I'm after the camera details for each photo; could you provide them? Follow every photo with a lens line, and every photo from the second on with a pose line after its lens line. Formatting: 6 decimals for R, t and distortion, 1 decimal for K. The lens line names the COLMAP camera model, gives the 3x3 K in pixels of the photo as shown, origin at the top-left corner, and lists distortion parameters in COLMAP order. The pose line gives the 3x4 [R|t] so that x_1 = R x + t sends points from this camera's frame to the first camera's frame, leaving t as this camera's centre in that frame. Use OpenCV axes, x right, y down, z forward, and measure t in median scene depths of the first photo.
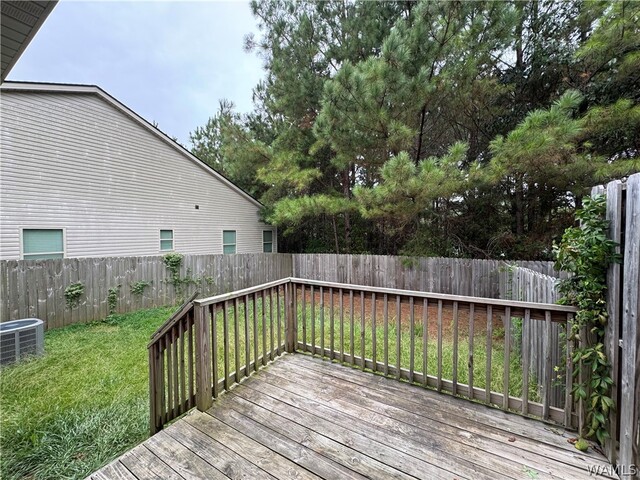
lens RADIAL K [[255.3, 0, 320.3], [0, 255.3, 239.6], [0, 0, 1]] dist [-0.004029, 0.000638]
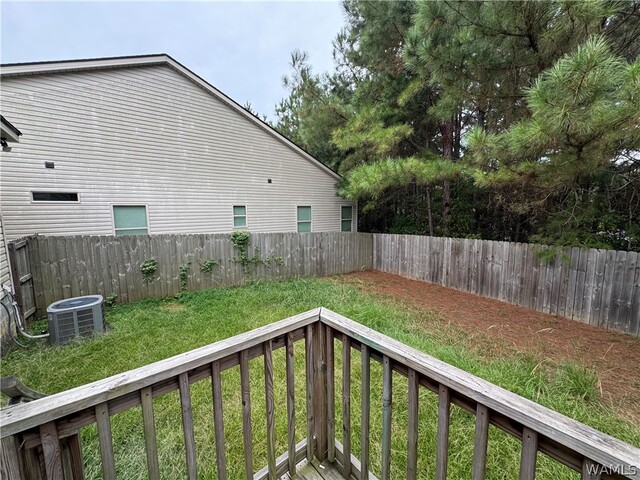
lens RADIAL K [[255.3, 0, 320.3], [0, 255.3, 239.8], [0, 0, 1]] dist [-0.004029, 0.000638]
pose [[0.942920, 0.040500, -0.330547, 0.009635], [-0.008557, 0.995196, 0.097527, -0.007745], [0.332909, -0.089132, 0.938737, 0.208054]]
